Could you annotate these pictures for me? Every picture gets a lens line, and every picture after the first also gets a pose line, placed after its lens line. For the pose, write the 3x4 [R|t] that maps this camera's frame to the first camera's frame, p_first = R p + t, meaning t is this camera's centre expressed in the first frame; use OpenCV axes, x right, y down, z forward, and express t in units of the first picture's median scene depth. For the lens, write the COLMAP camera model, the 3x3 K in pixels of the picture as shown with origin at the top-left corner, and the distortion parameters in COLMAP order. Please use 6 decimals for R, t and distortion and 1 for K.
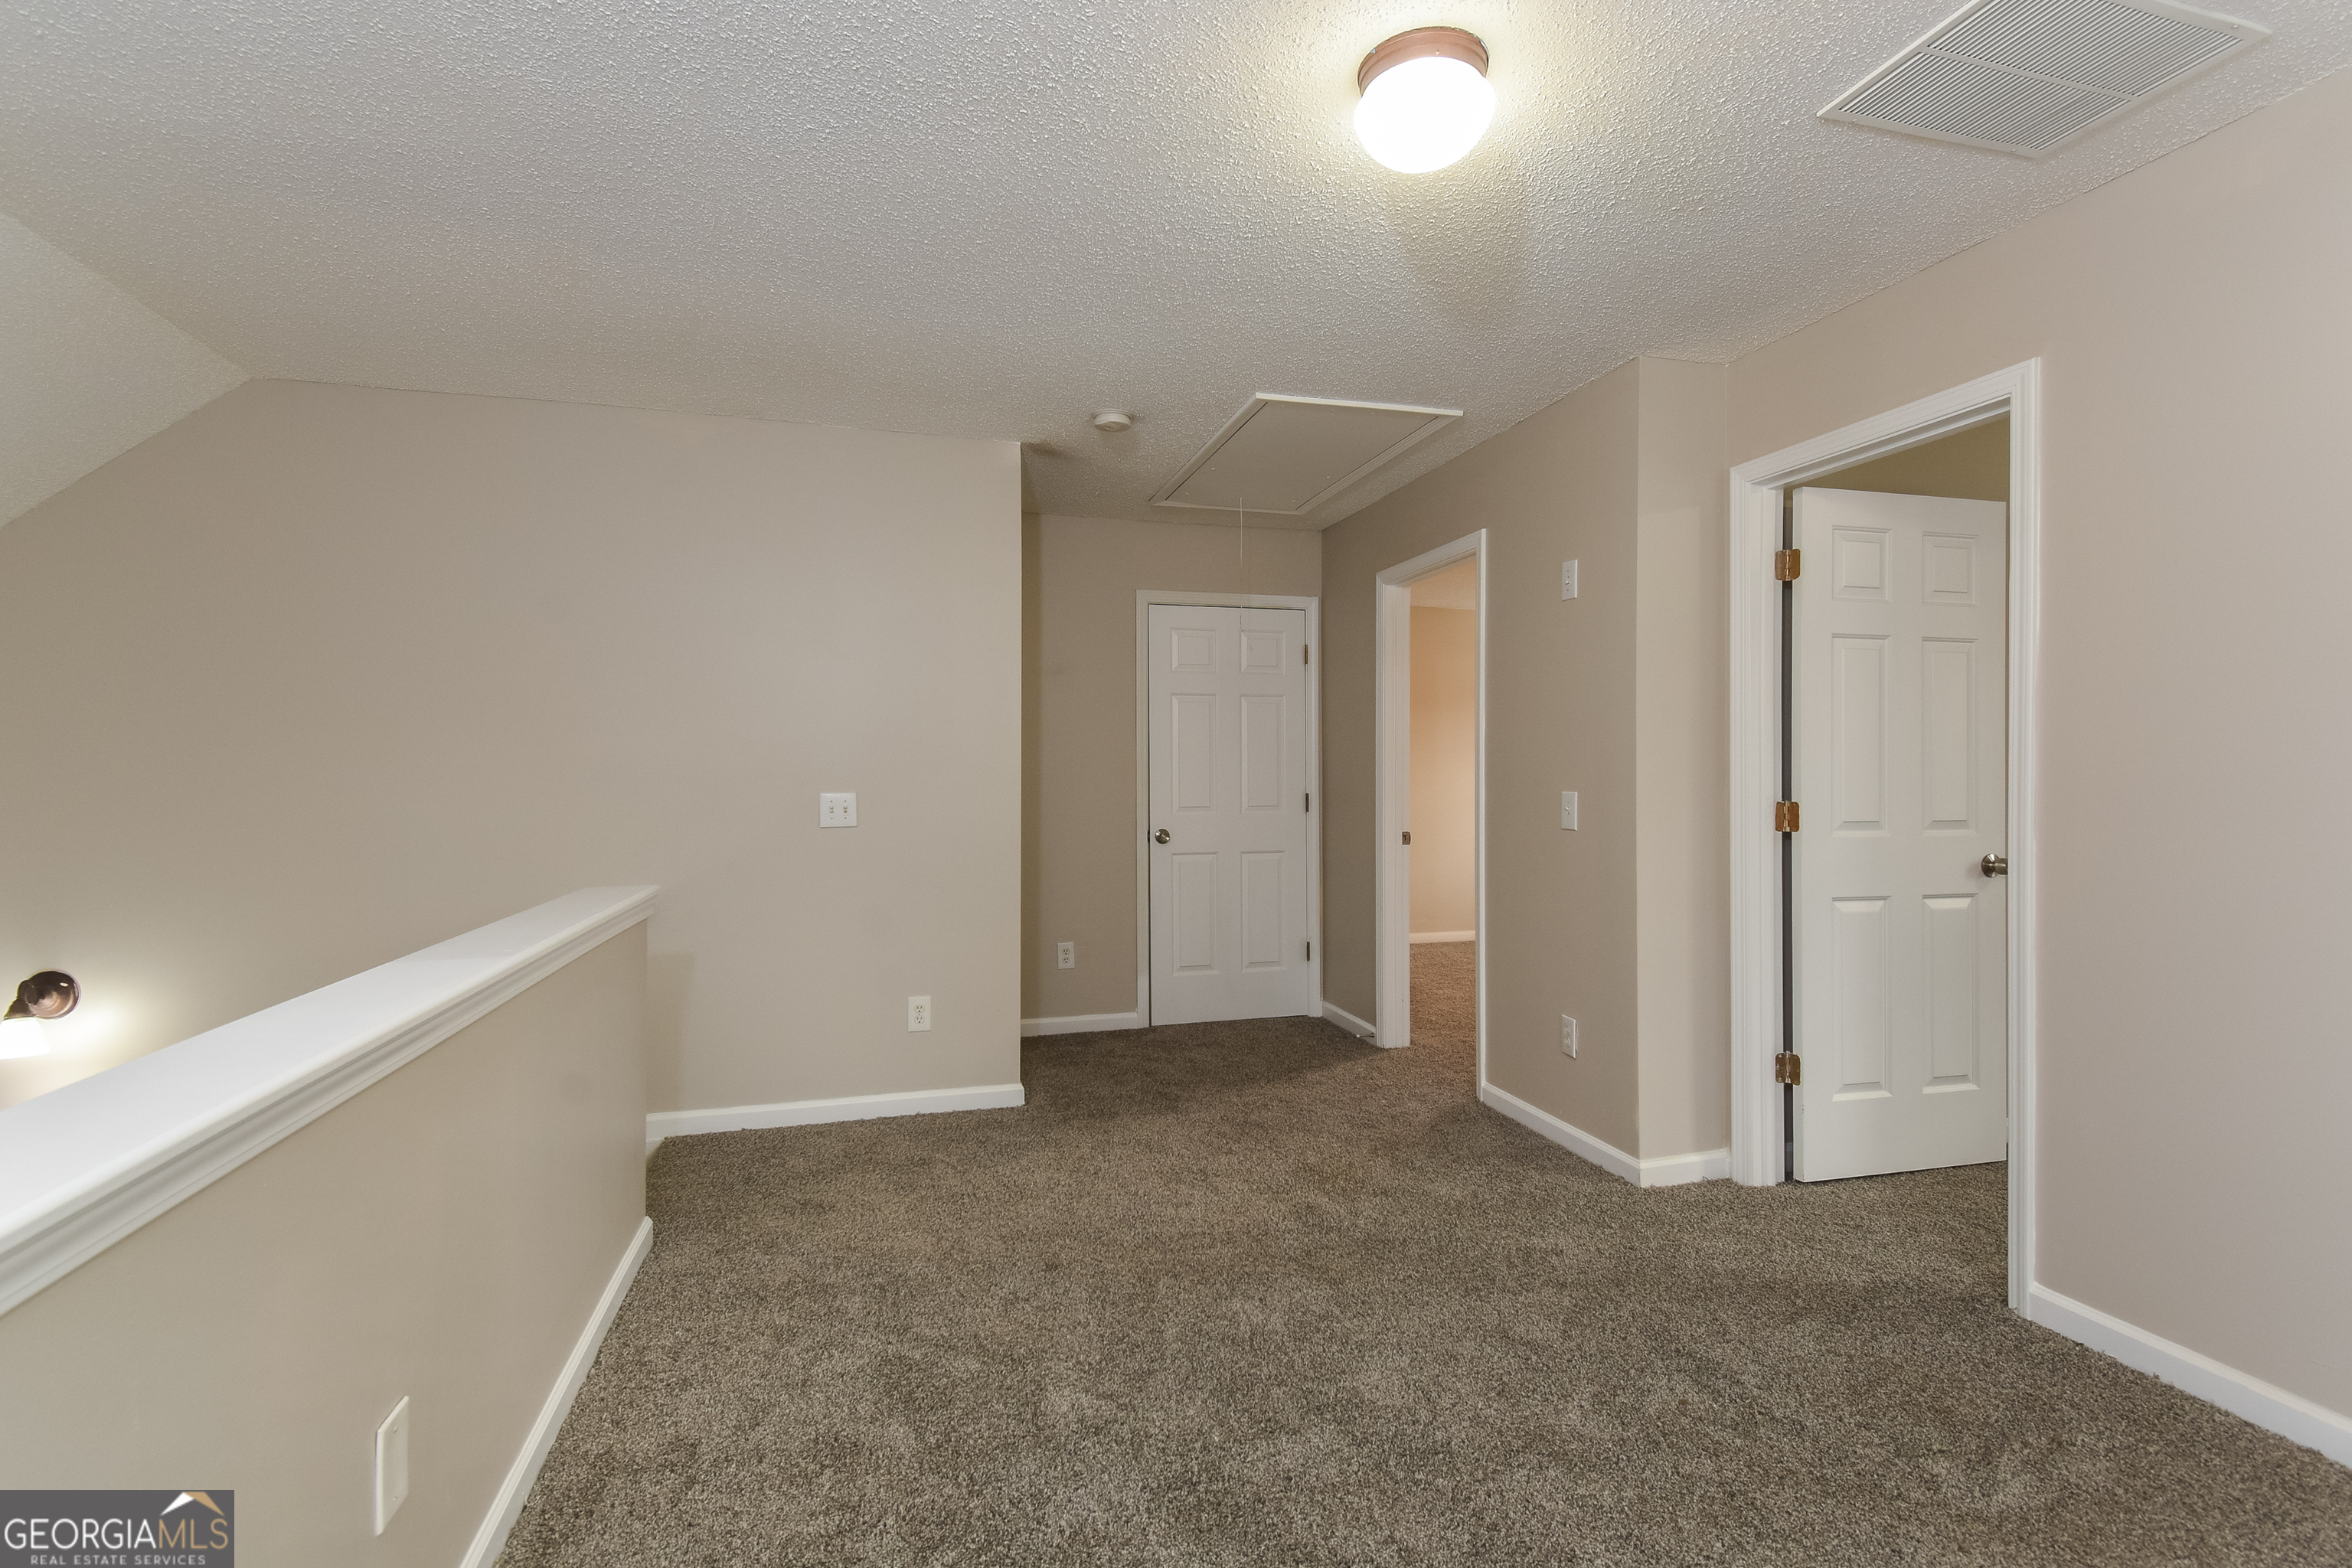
lens RADIAL K [[1080.2, 0, 1162.7], [0, 1080.2, 768.6], [0, 0, 1]] dist [0.041485, -0.029060]
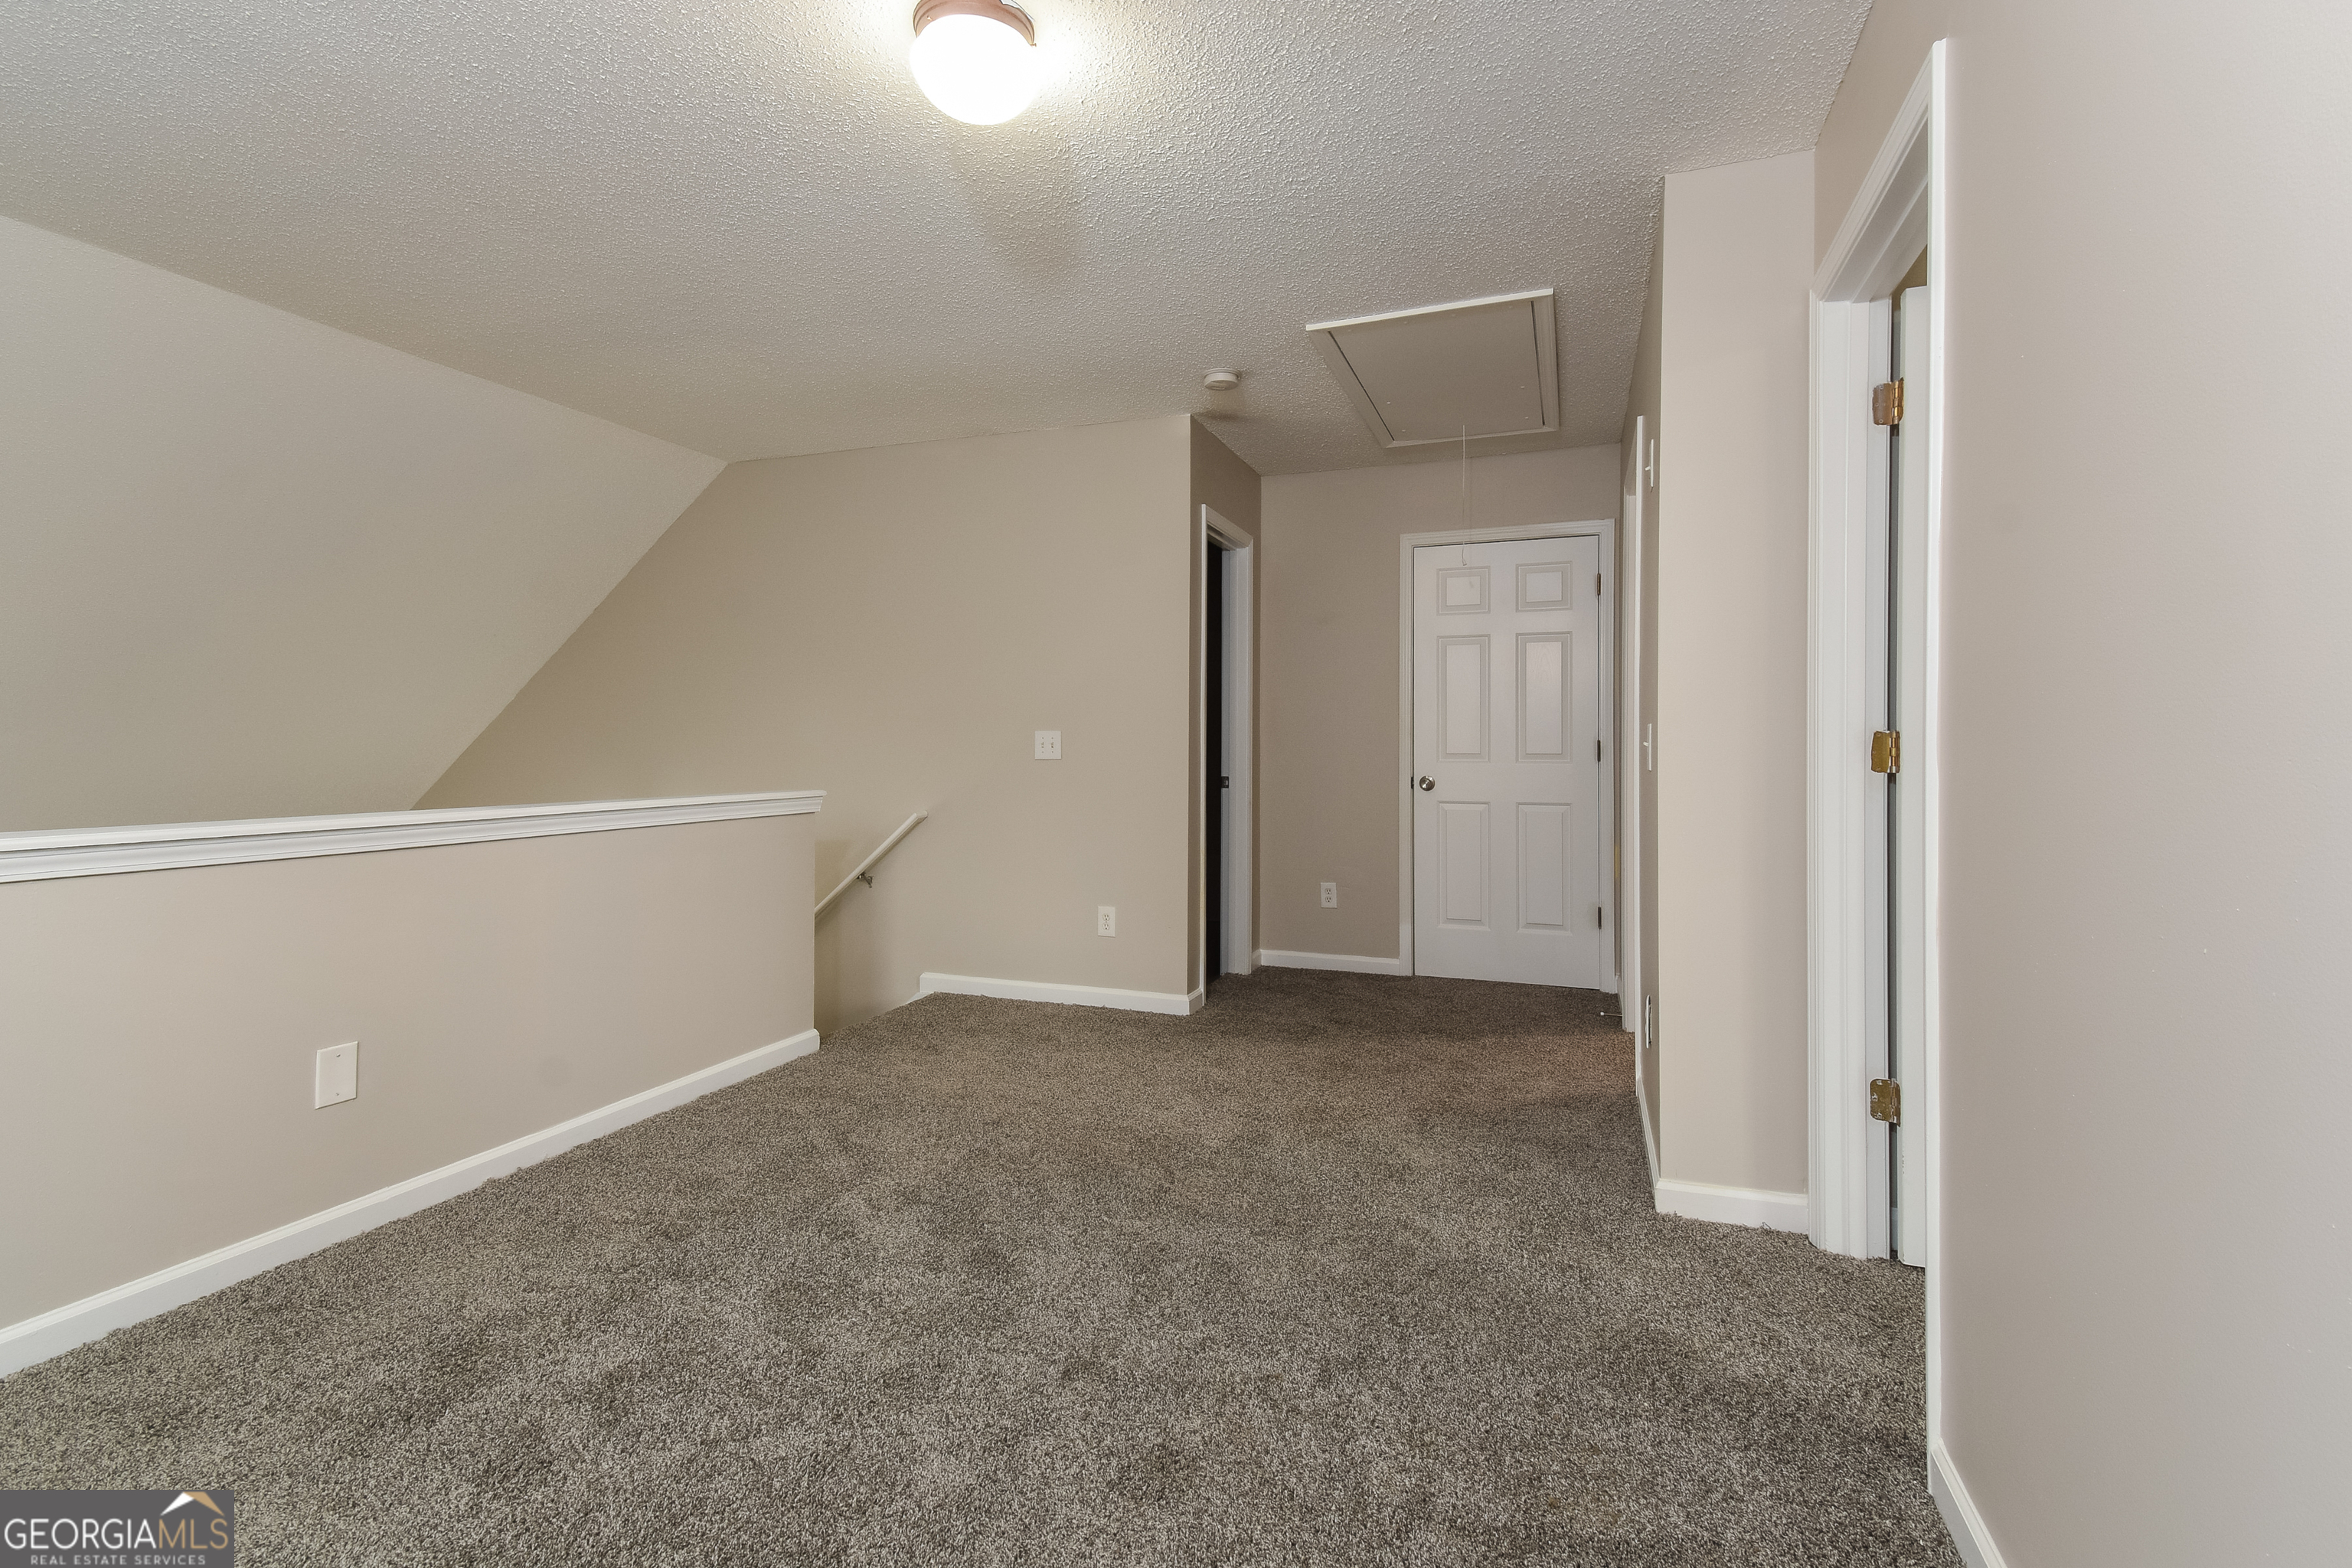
lens RADIAL K [[1046.4, 0, 1185.7], [0, 1046.4, 738.7], [0, 0, 1]] dist [0.036072, 0.000201]
pose [[0.813909, 0.000422, -0.580993, 0.606560], [-0.000444, 1.000000, 0.000104, 0.036156], [0.580993, 0.000174, 0.813909, 0.163438]]
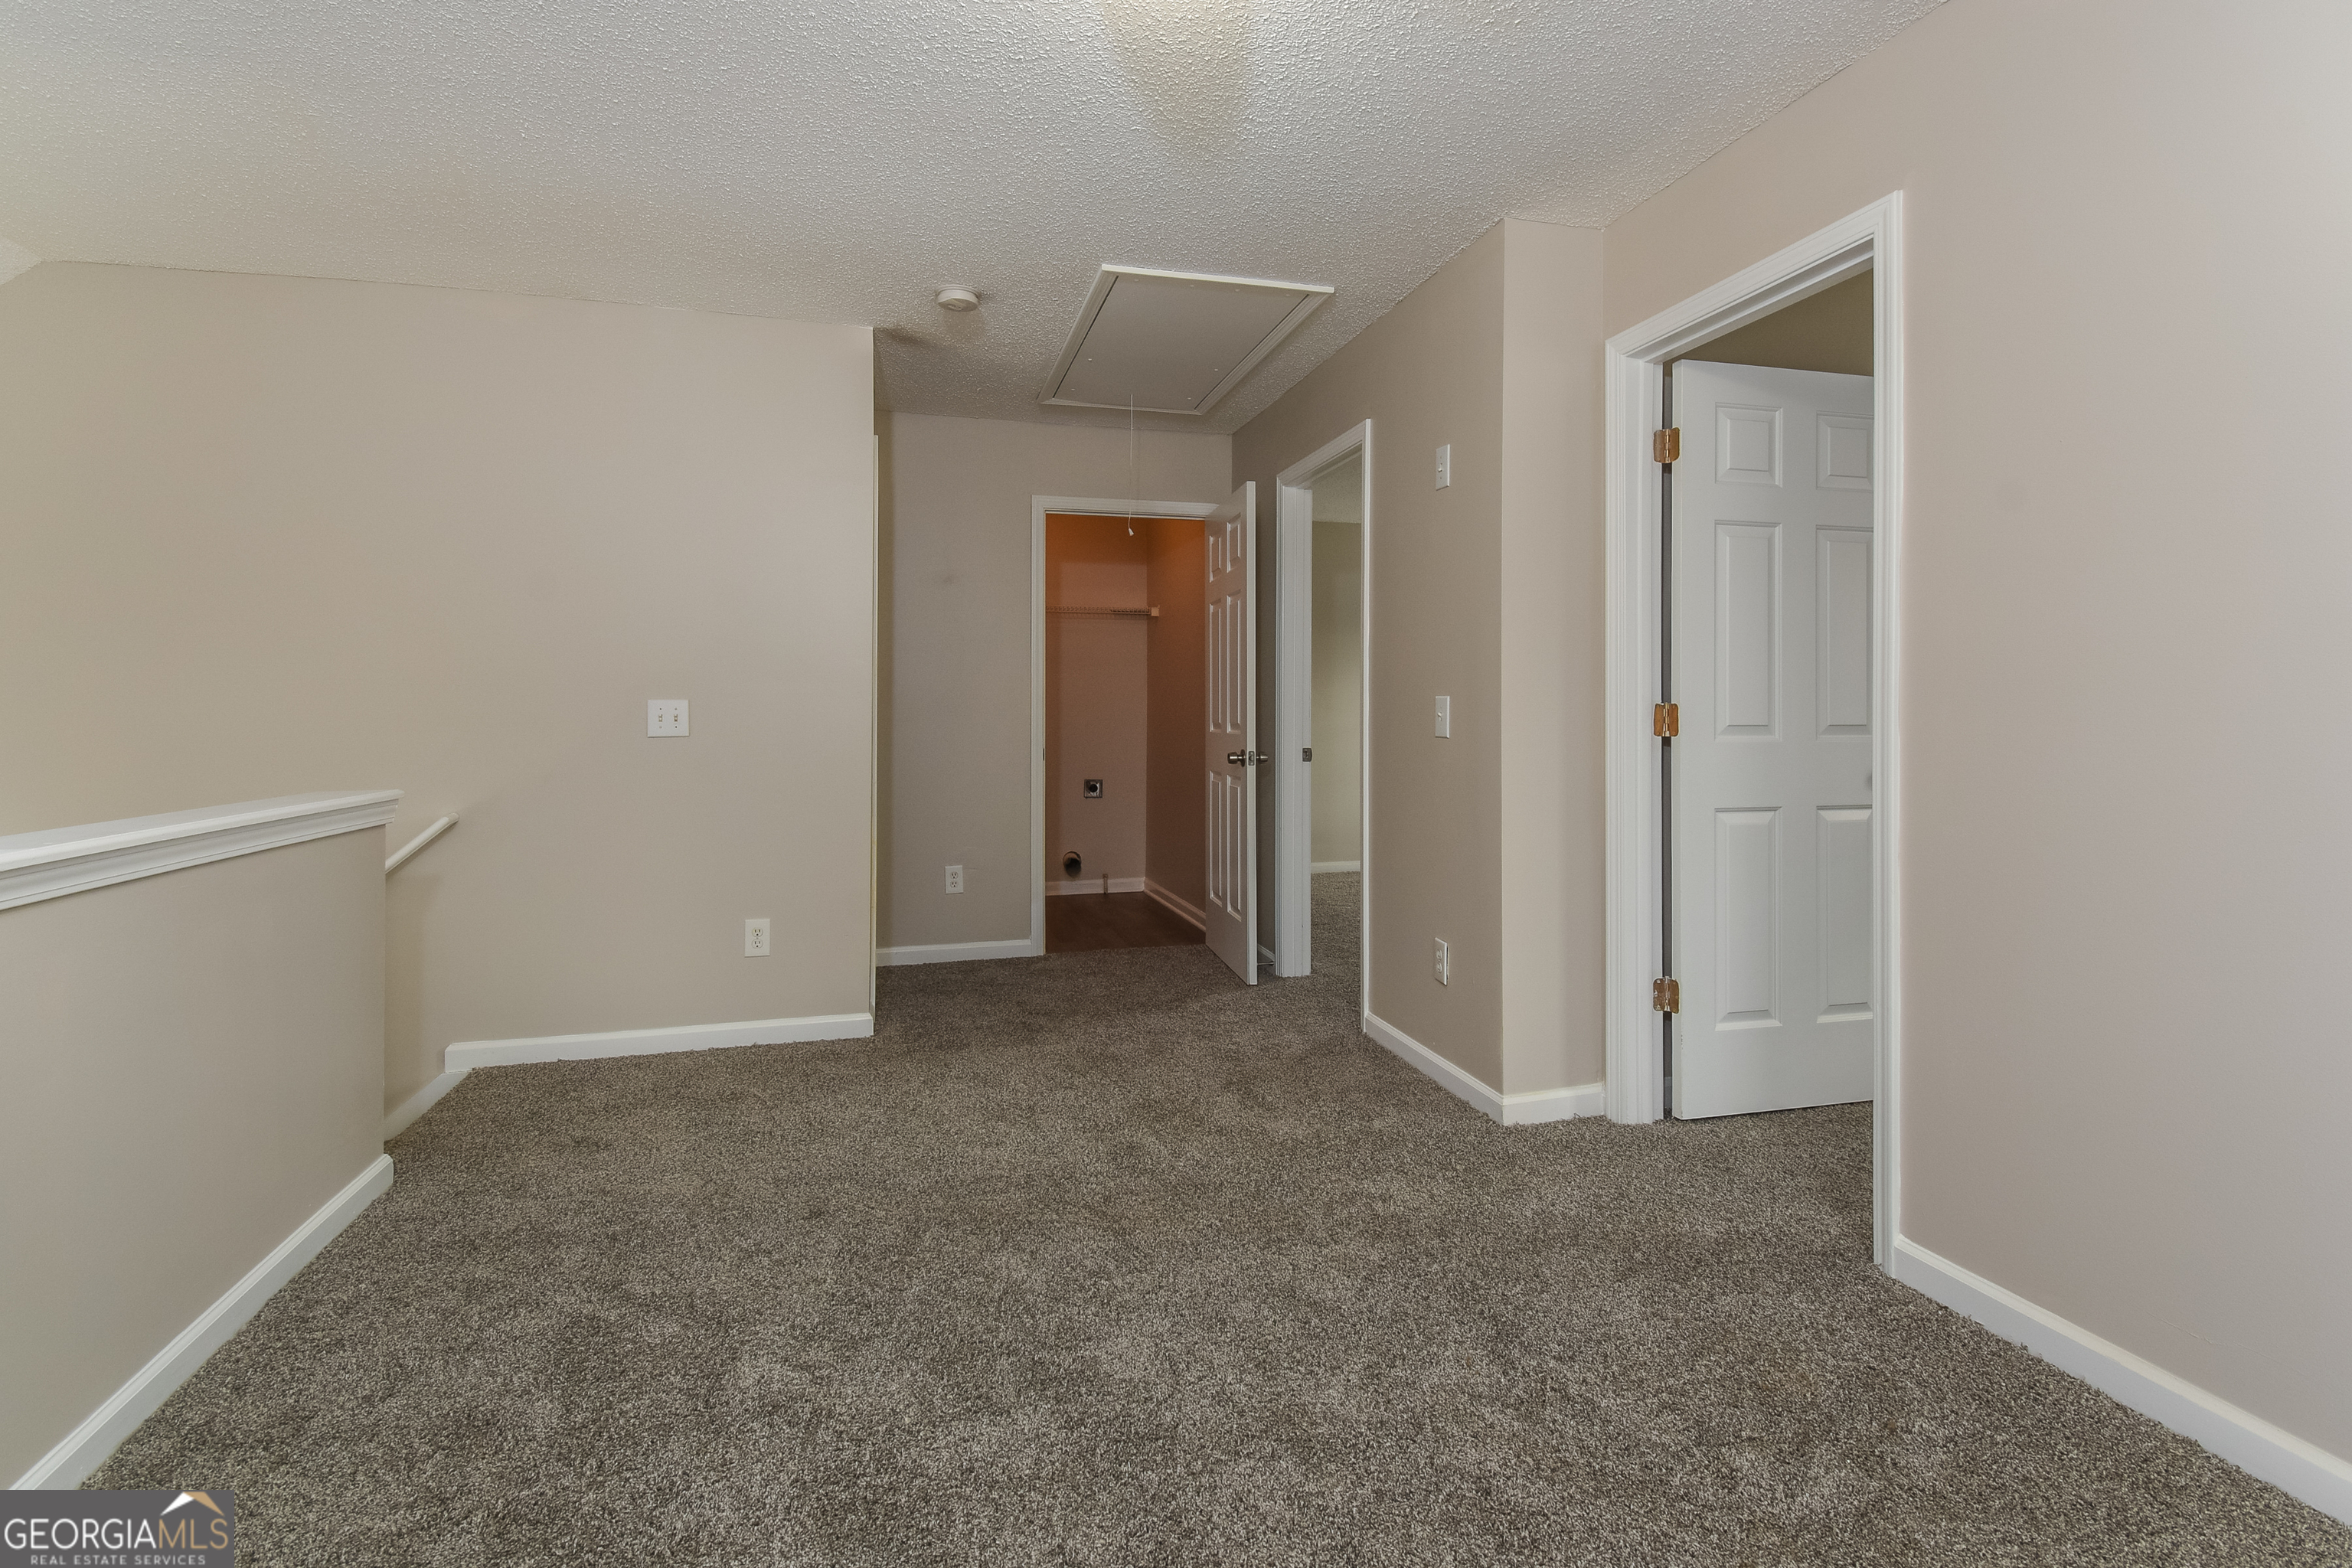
lens RADIAL K [[1069.5, 0, 1160.2], [0, 1069.5, 703.5], [0, 0, 1]] dist [0.035222, -0.031802]
pose [[0.999957, 0.000024, -0.009306, 0.158699], [-0.000055, 0.999995, -0.003283, 0.033873], [0.009306, 0.003283, 0.999951, 0.095737]]
